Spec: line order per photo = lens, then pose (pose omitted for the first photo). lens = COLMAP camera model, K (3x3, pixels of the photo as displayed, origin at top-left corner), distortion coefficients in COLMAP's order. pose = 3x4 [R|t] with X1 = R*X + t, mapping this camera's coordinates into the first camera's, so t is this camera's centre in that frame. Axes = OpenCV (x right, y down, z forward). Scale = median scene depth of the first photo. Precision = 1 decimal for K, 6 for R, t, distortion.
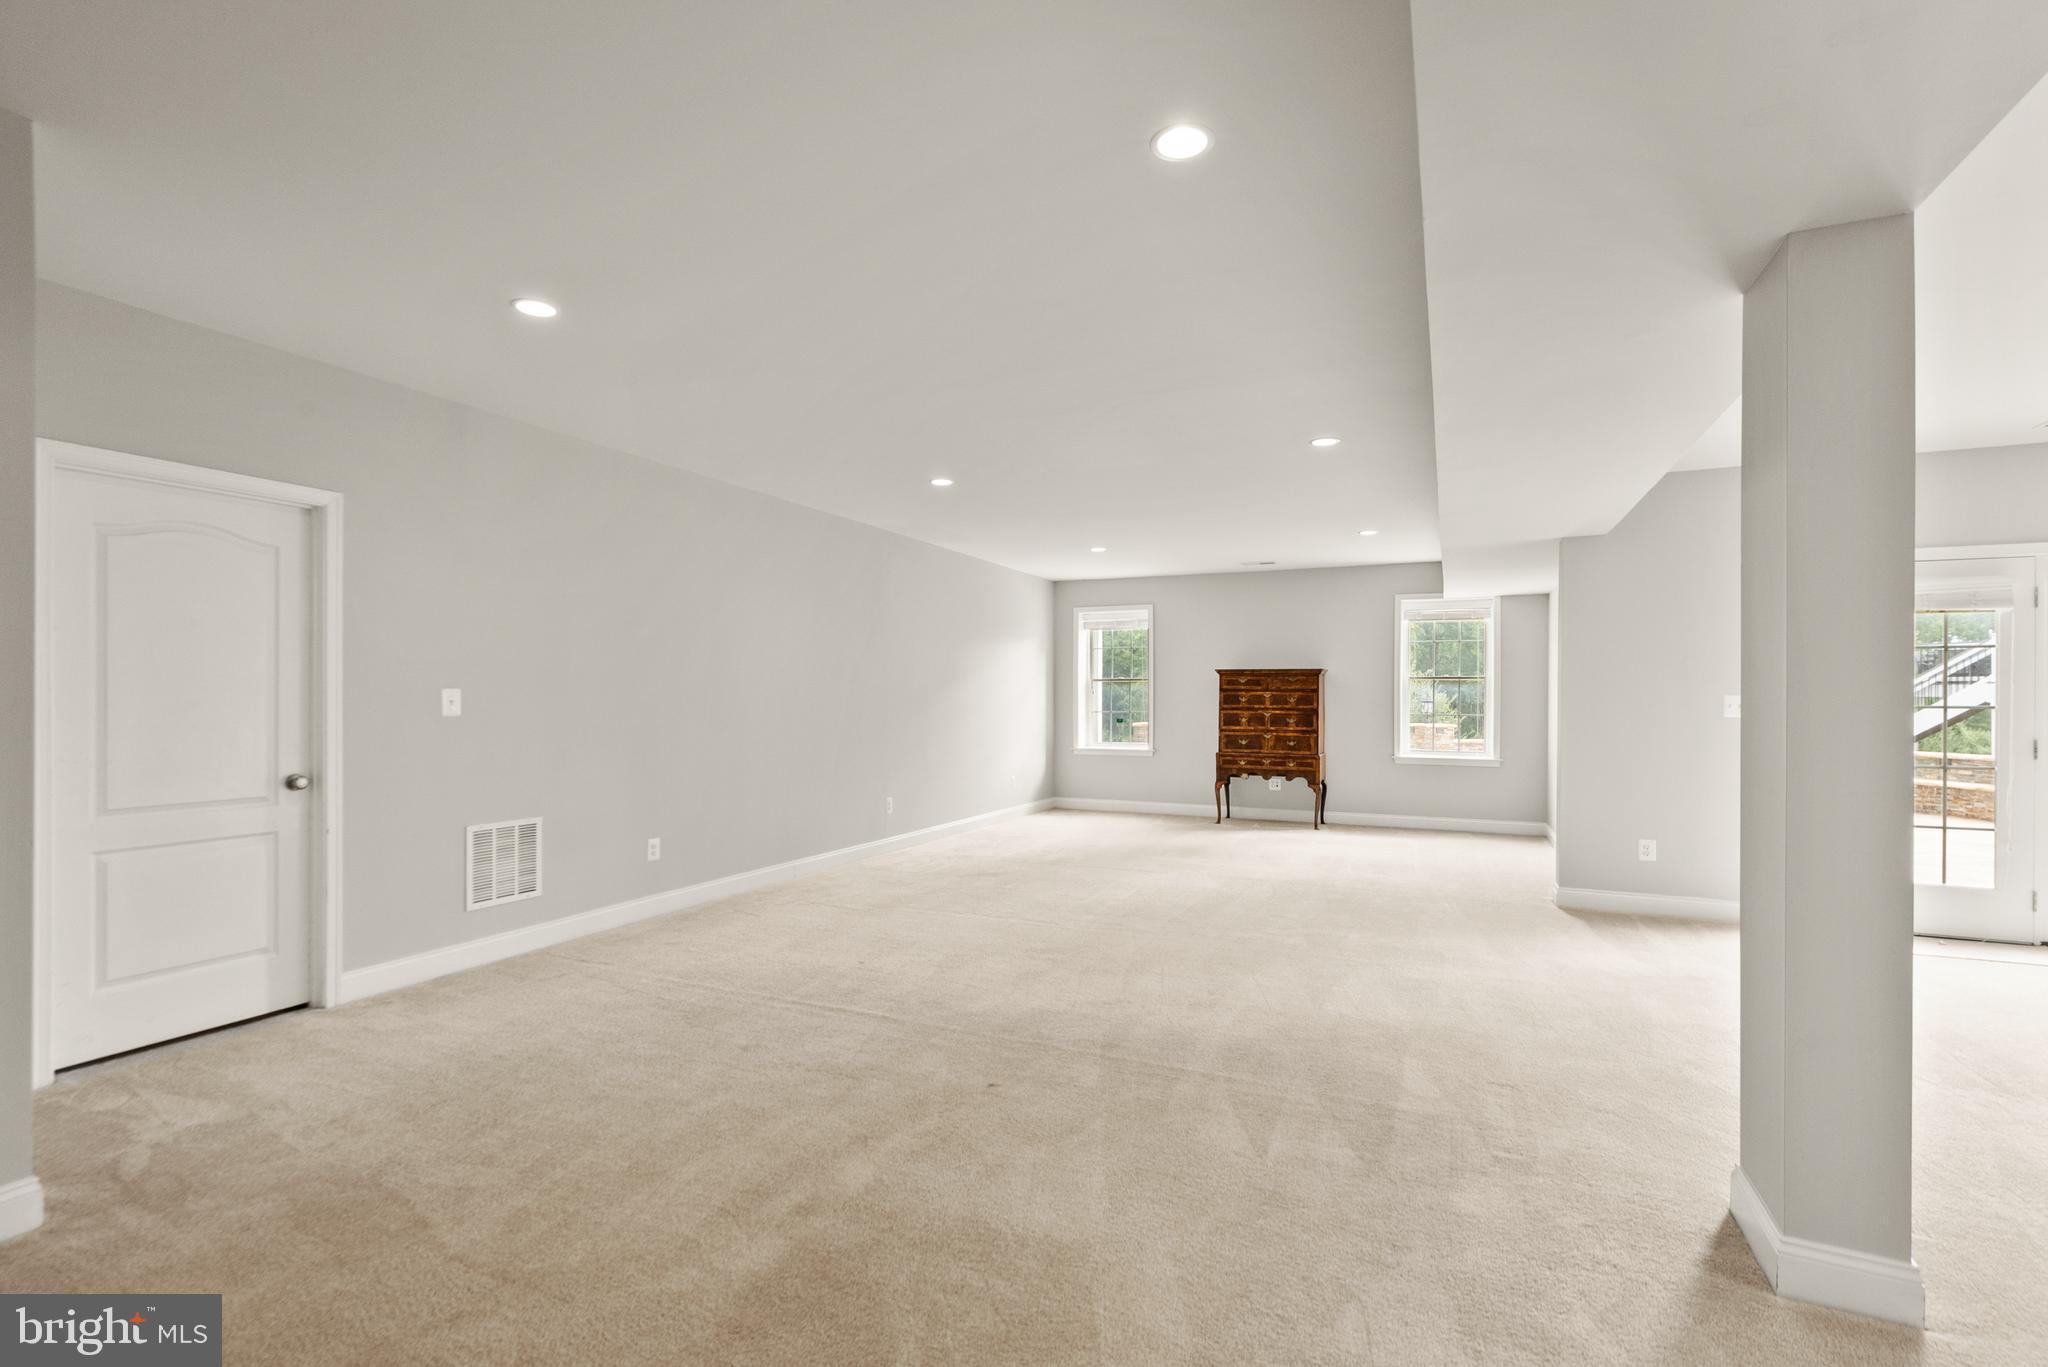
lens RADIAL K [[941.0, 0, 1030.6], [0, 941.0, 684.6], [0, 0, 1]] dist [0.000719, -0.000016]
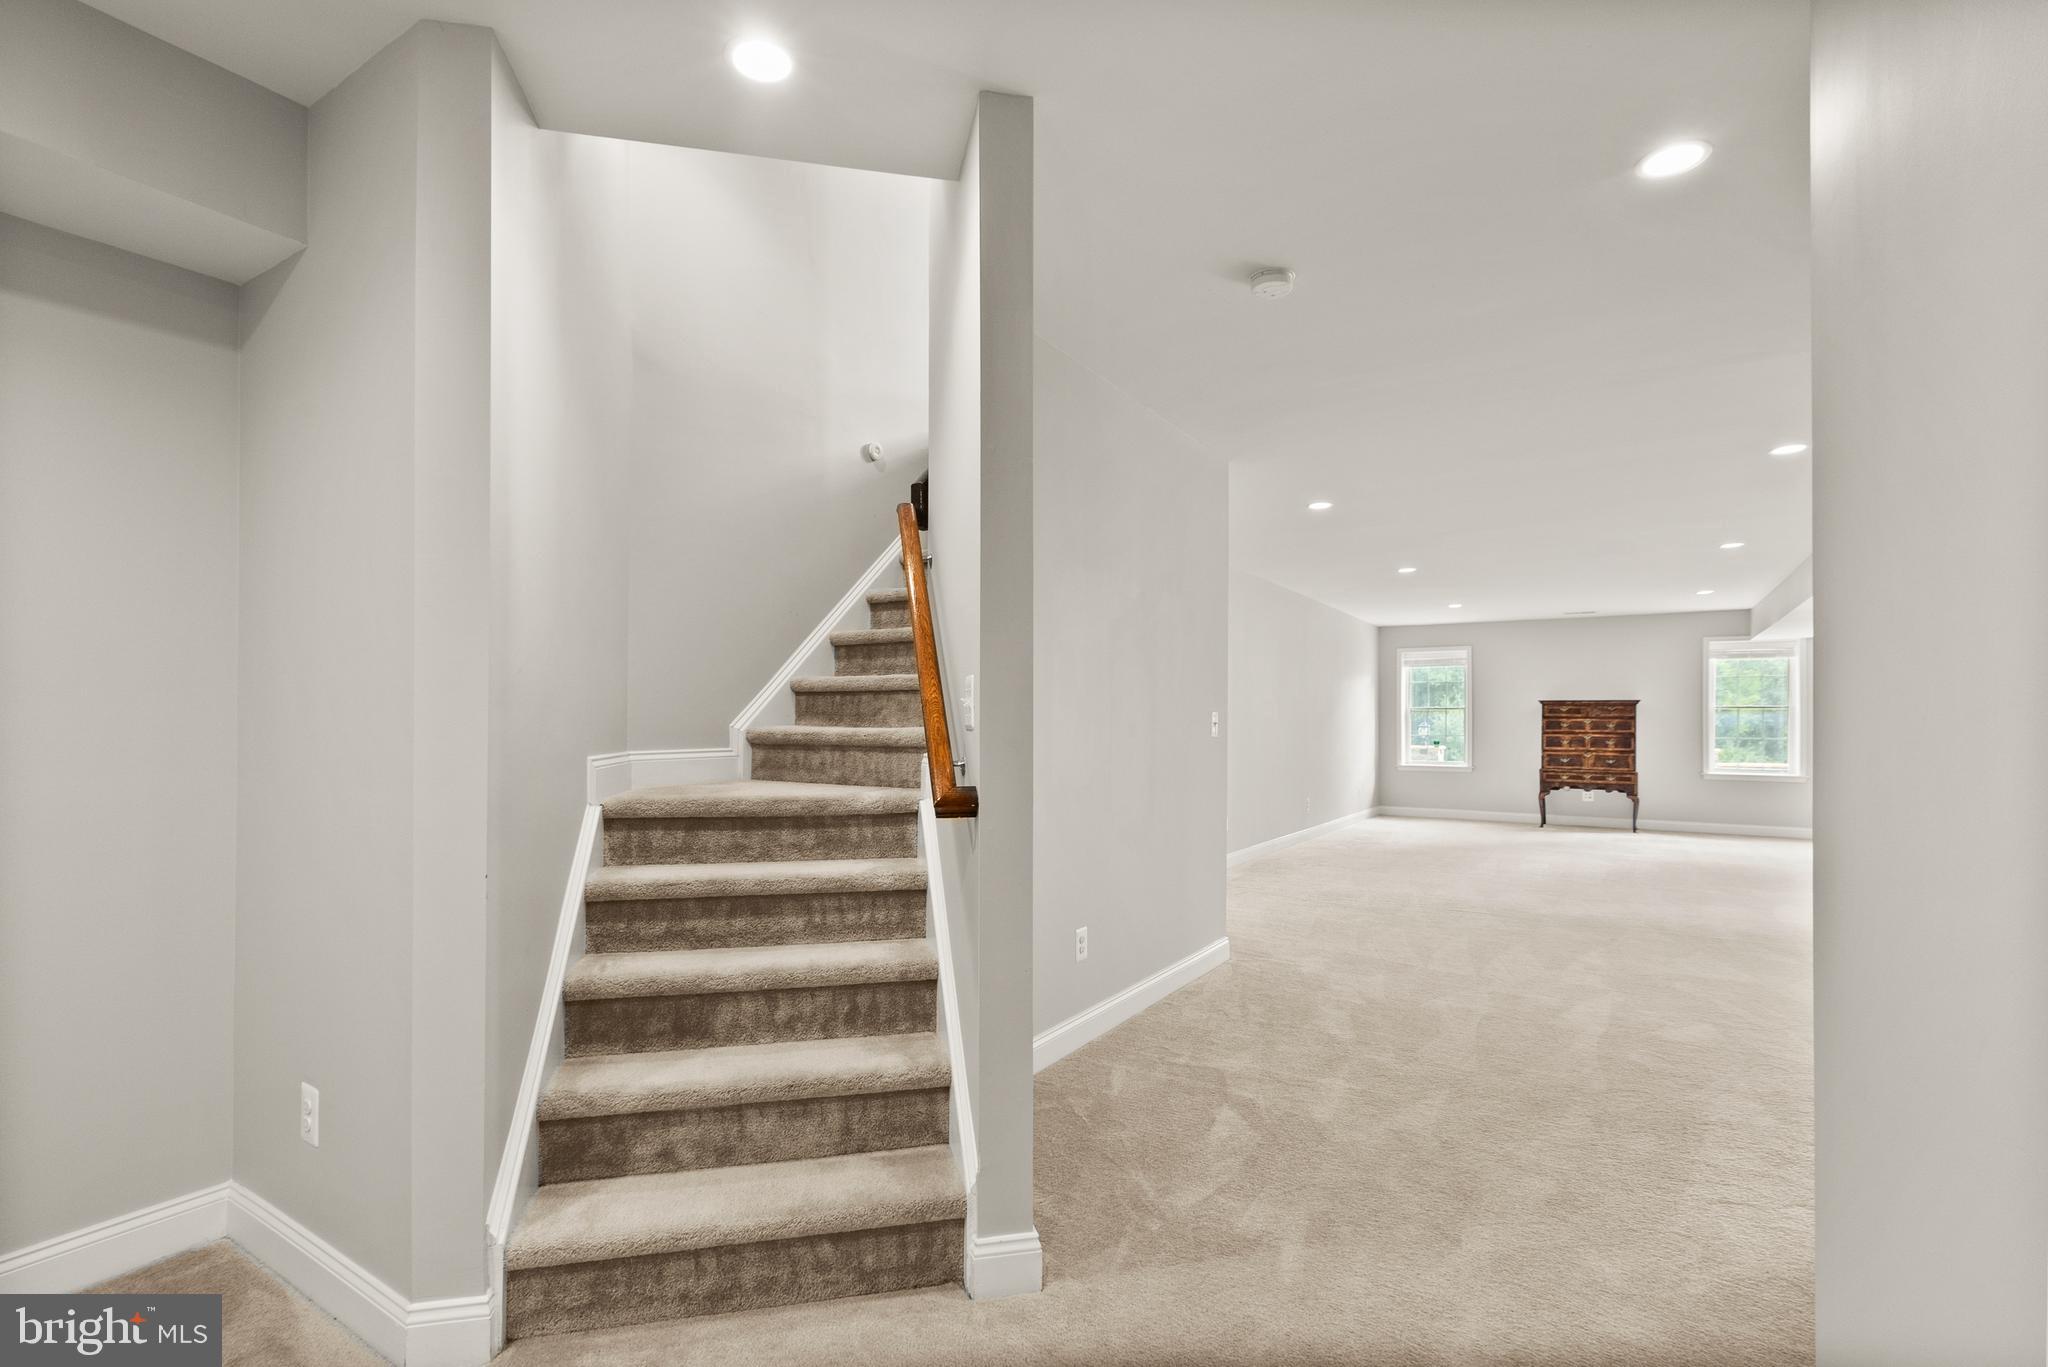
lens RADIAL K [[941.0, 0, 1018.0], [0, 941.0, 698.0], [0, 0, 1]] dist [0.000719, -0.000016]
pose [[0.988354, -0.000527, -0.152174, -0.286091], [-0.001473, 0.999914, -0.013034, -0.002273], [0.152168, 0.013107, 0.988268, -0.305479]]
